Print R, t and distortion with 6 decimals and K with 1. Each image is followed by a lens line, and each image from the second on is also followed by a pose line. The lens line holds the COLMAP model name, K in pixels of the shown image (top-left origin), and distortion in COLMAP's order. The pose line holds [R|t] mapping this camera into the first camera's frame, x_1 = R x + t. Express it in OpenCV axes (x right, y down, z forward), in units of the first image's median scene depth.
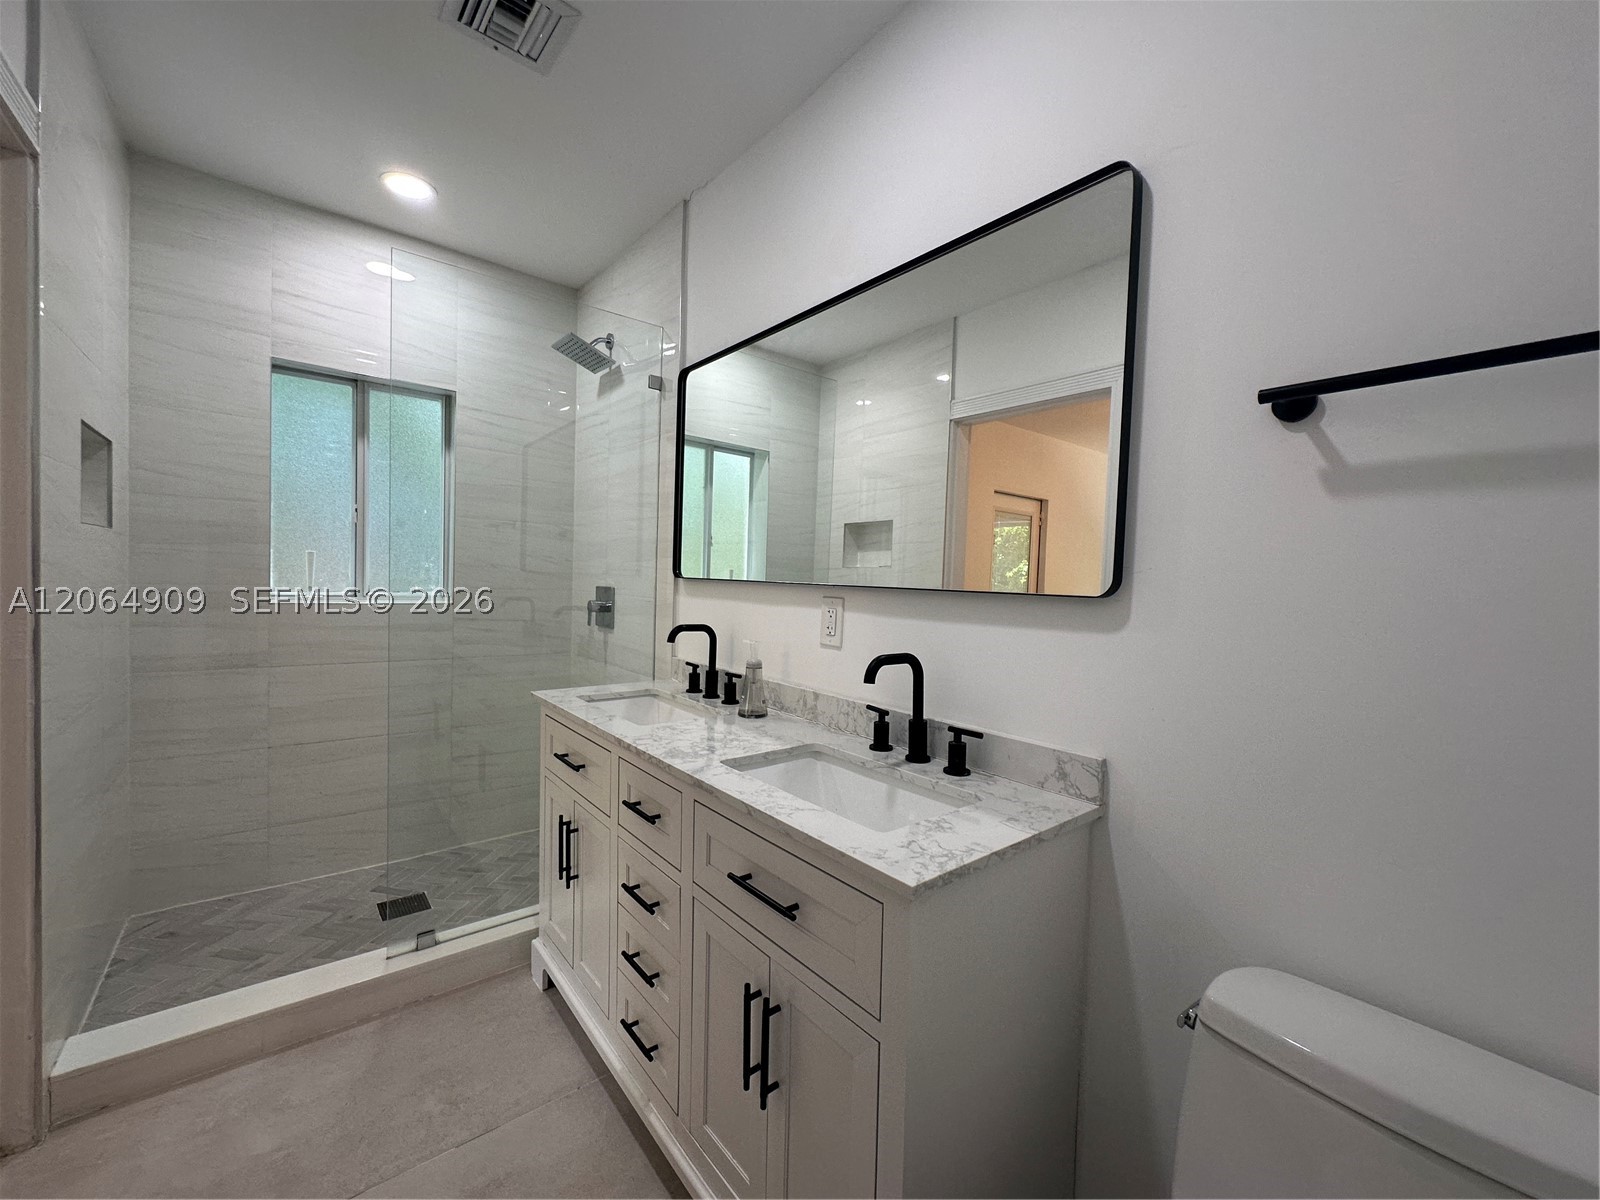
lens RADIAL K [[638.6, 0, 800.0], [0, 638.6, 600.0], [0, 0, 1]] dist [-0.000926, 0.000489]
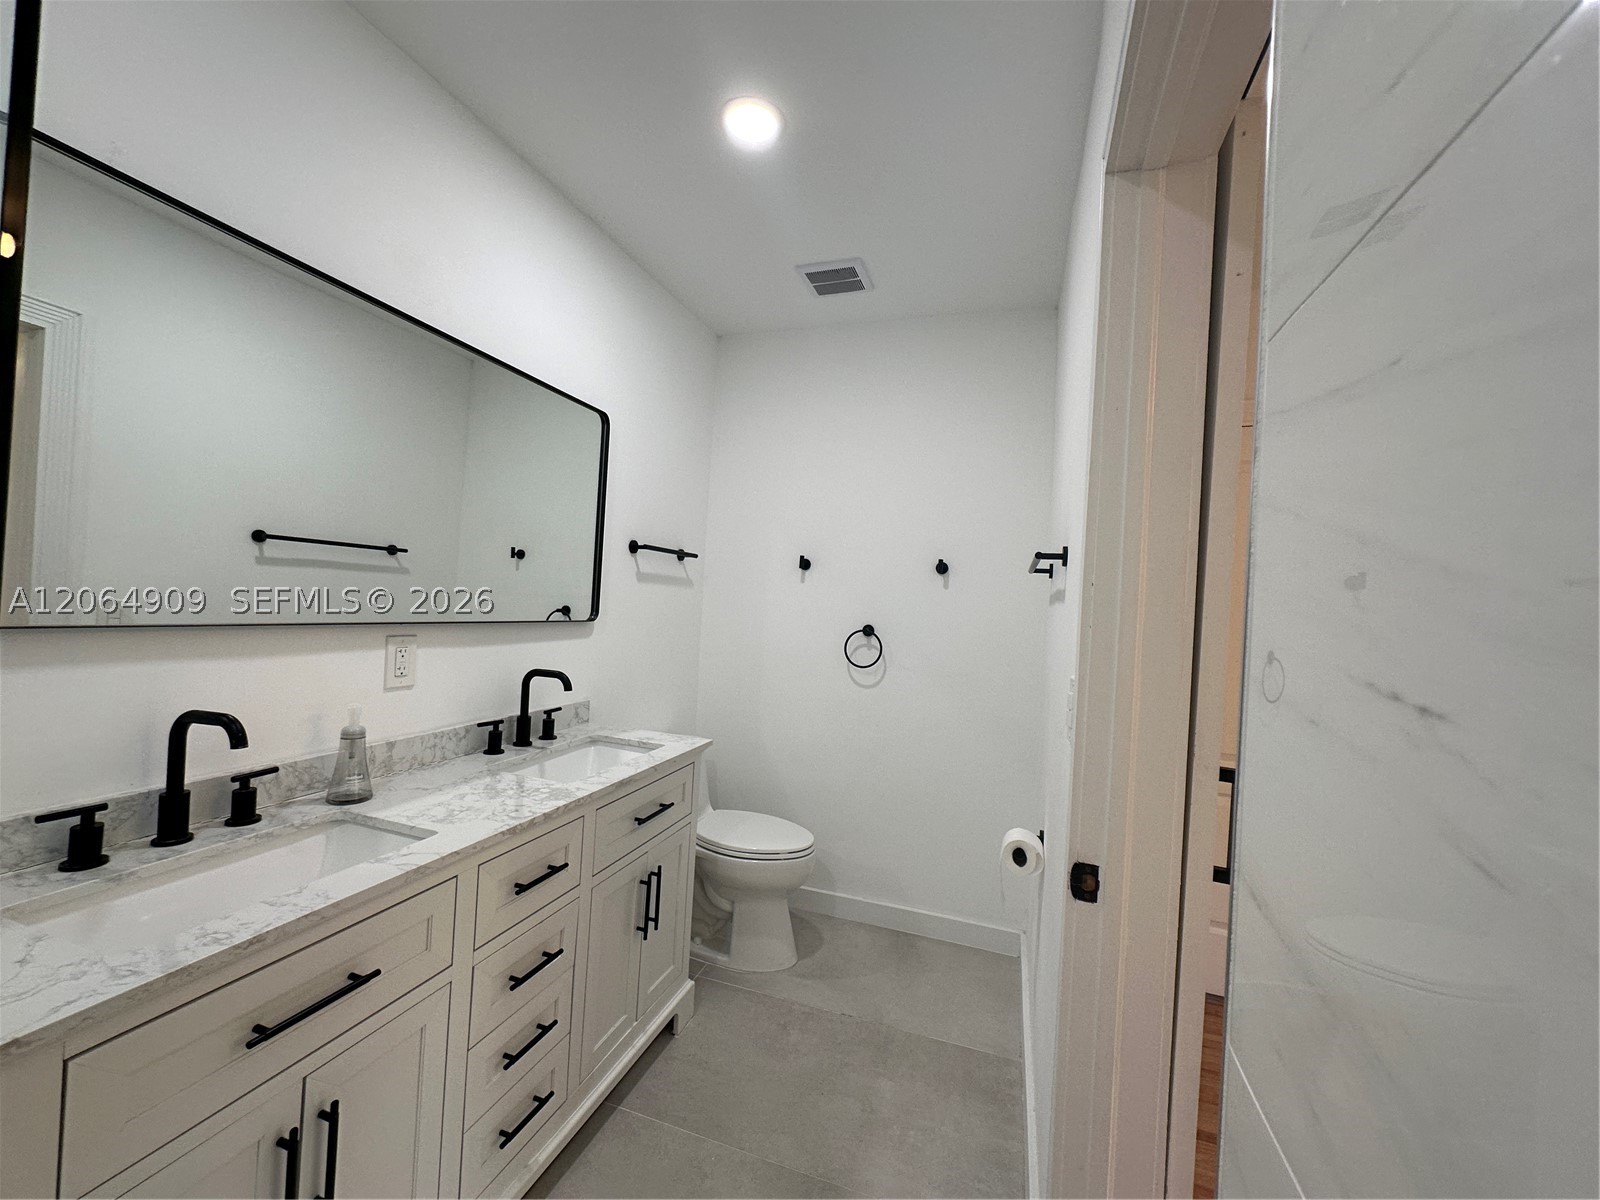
lens RADIAL K [[638.6, 0, 800.0], [0, 638.6, 600.0], [0, 0, 1]] dist [-0.000926, 0.000489]
pose [[-0.535731, -0.057566, 0.842424, -1.315304], [-0.041853, 0.998257, 0.041598, -0.150793], [-0.843351, -0.012973, -0.537207, 1.259736]]
